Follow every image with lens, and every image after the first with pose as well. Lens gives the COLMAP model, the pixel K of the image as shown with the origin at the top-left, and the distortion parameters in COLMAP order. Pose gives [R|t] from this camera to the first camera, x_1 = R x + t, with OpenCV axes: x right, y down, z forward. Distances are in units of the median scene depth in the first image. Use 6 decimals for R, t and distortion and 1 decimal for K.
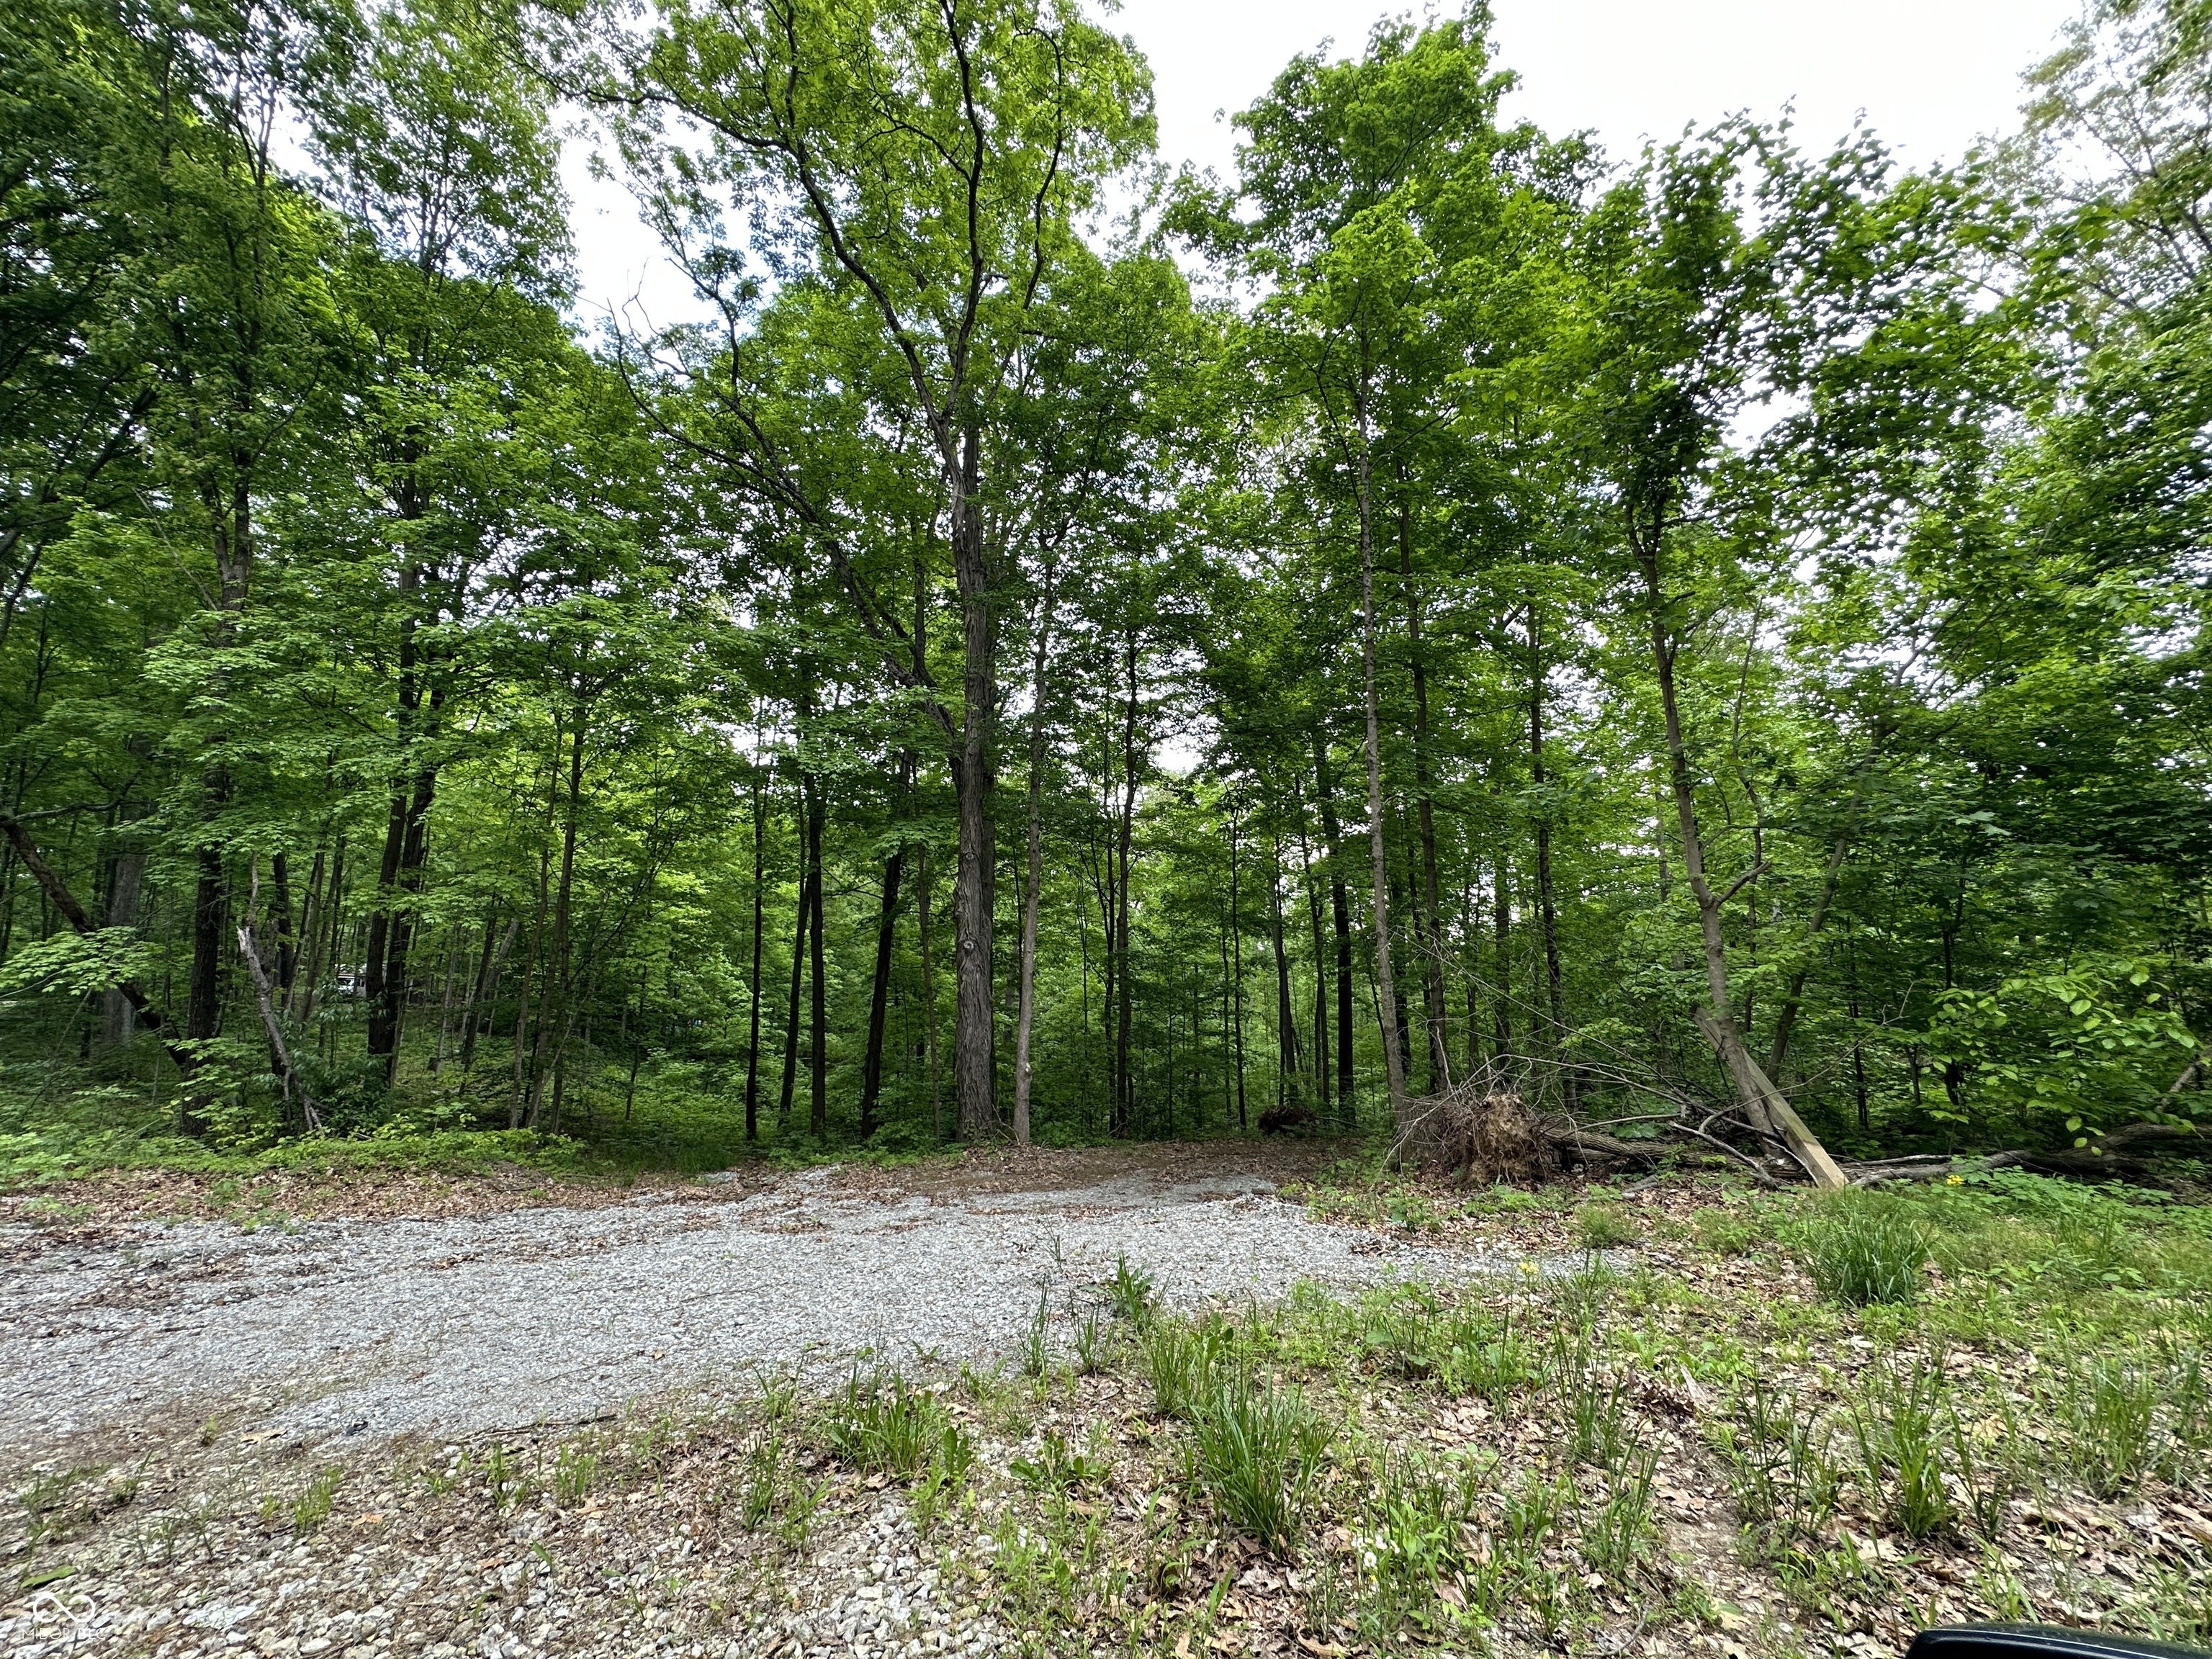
lens RADIAL K [[893.1, 0, 1108.8], [0, 893.1, 816.2], [0, 0, 1]] dist [0.001546, -0.000697]
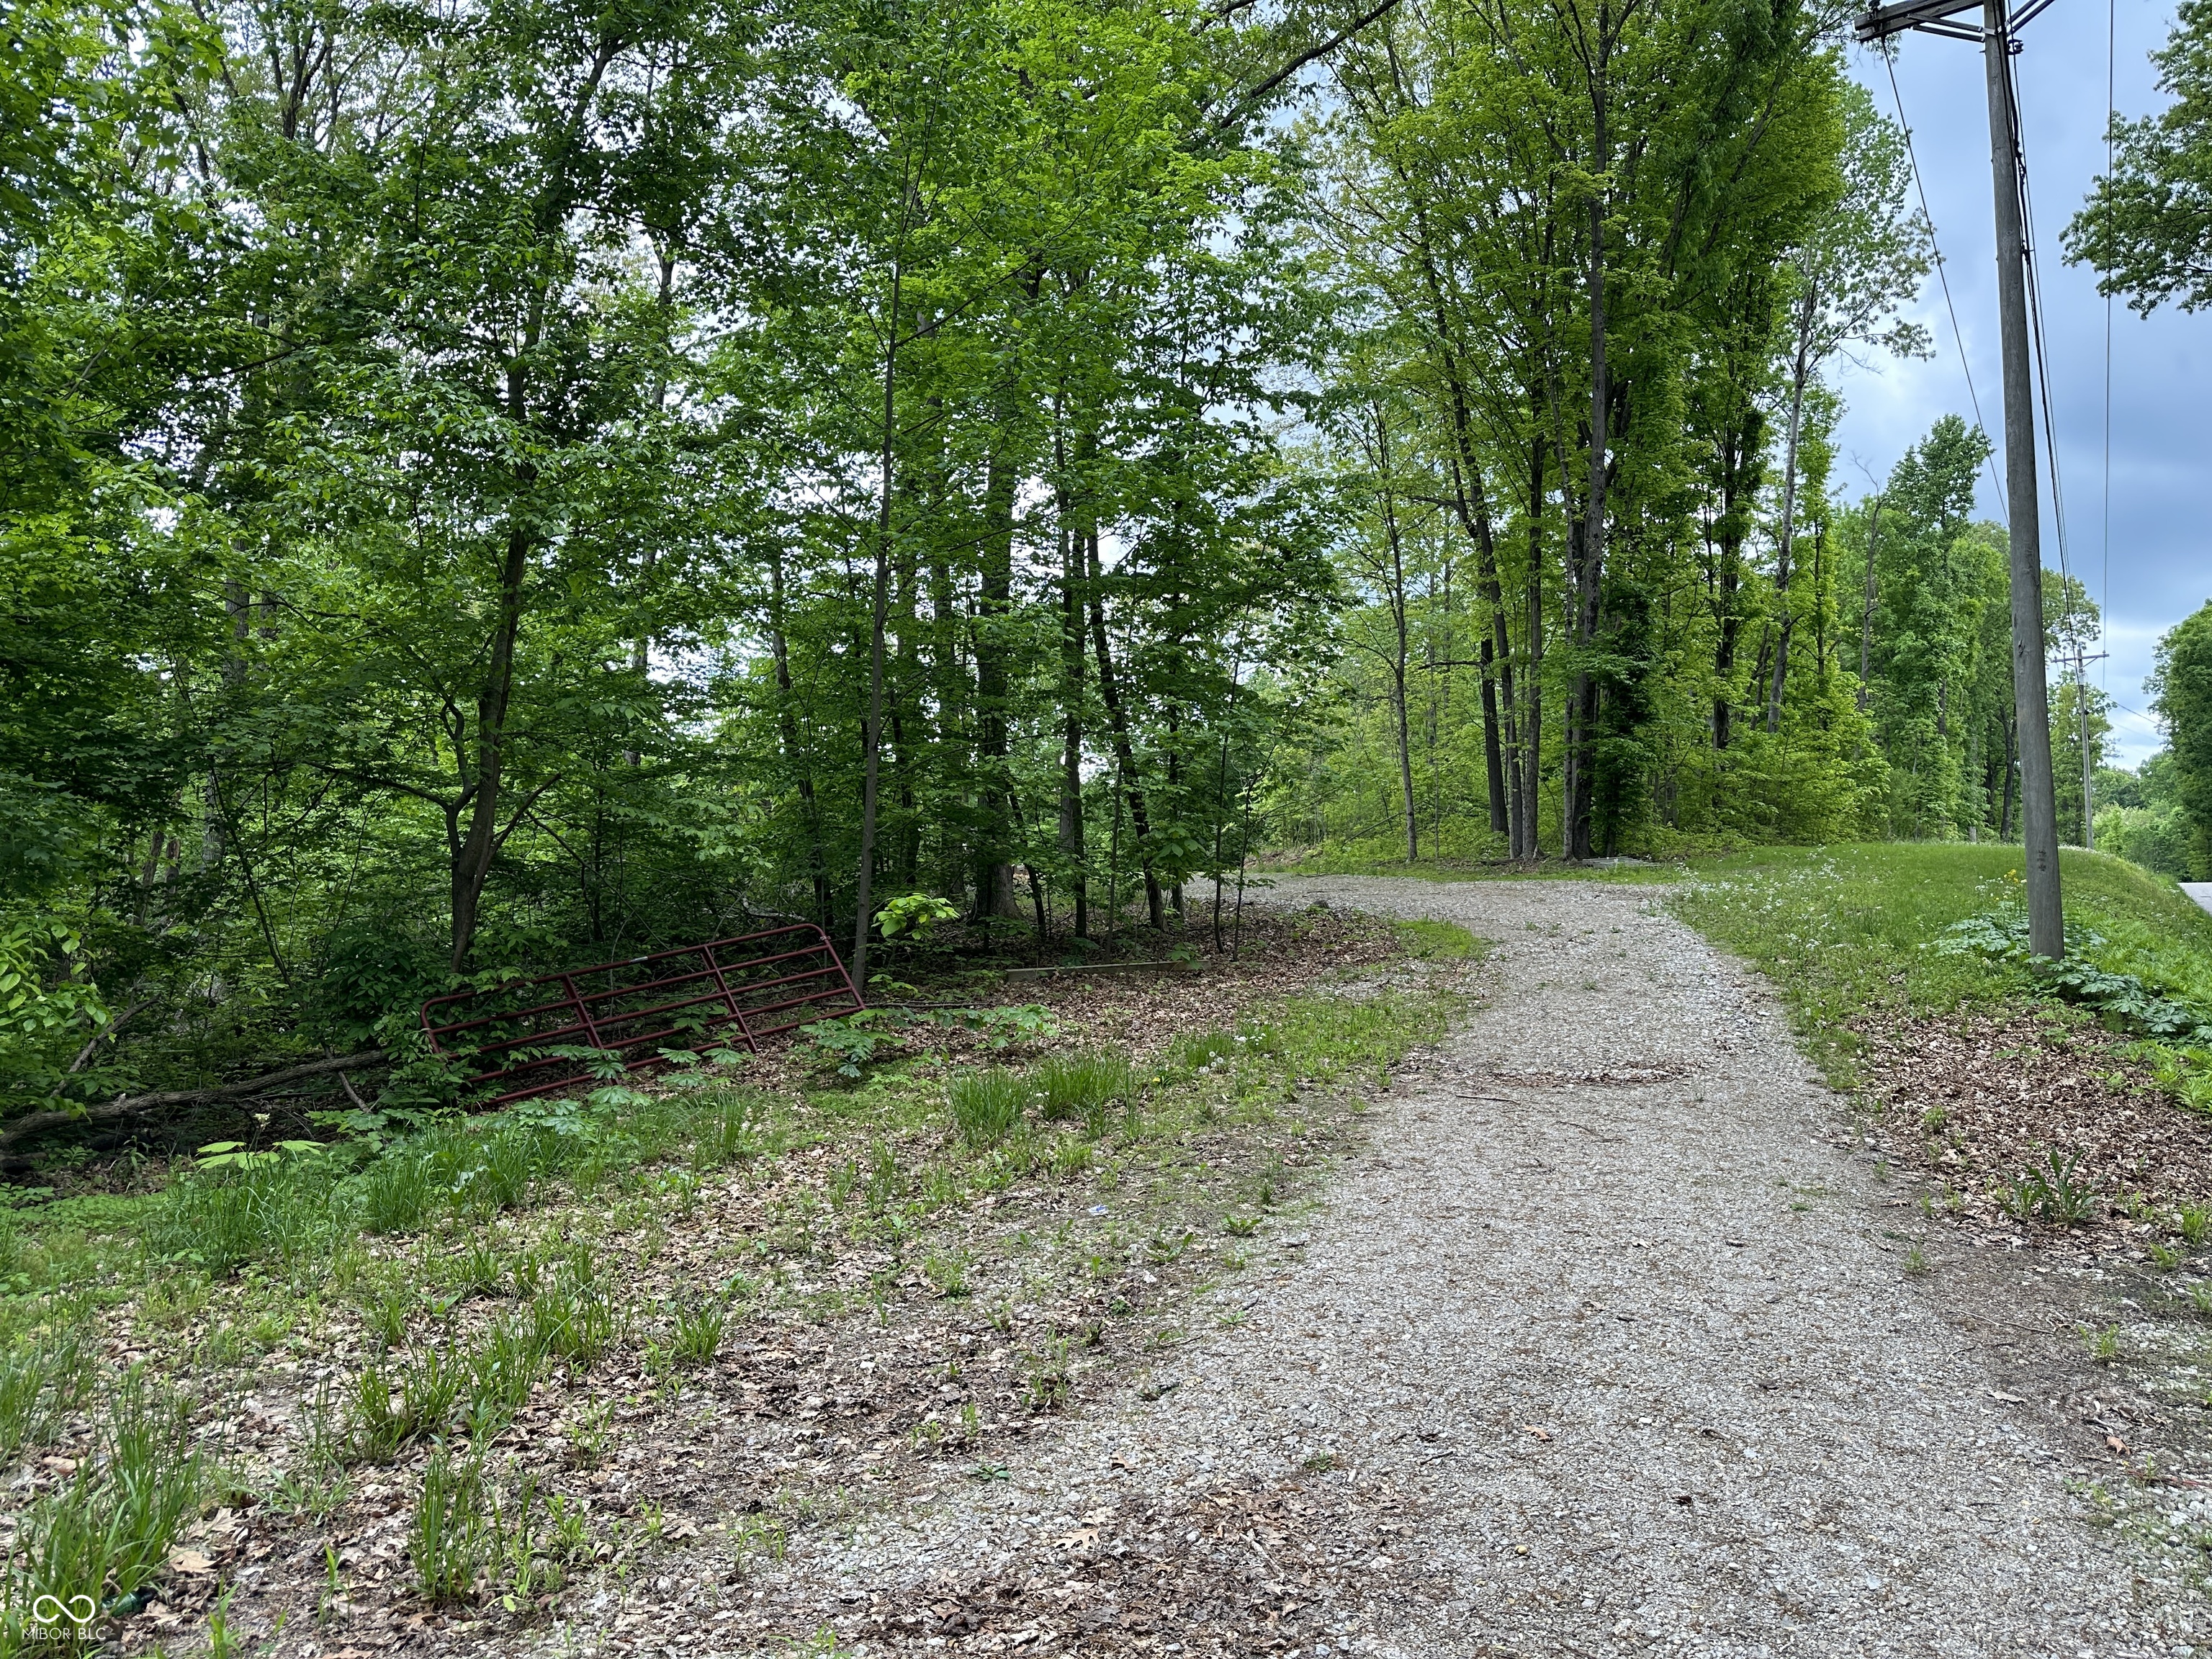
lens RADIAL K [[1569.5, 0, 1092.9], [0, 1569.5, 825.8], [0, 0, 1]] dist [0.035524, -0.029324]
pose [[0.132252, 0.055144, 0.989681, -0.238028], [-0.183879, 0.982486, -0.030171, -0.069564], [-0.974011, -0.177992, 0.140075, -0.152997]]
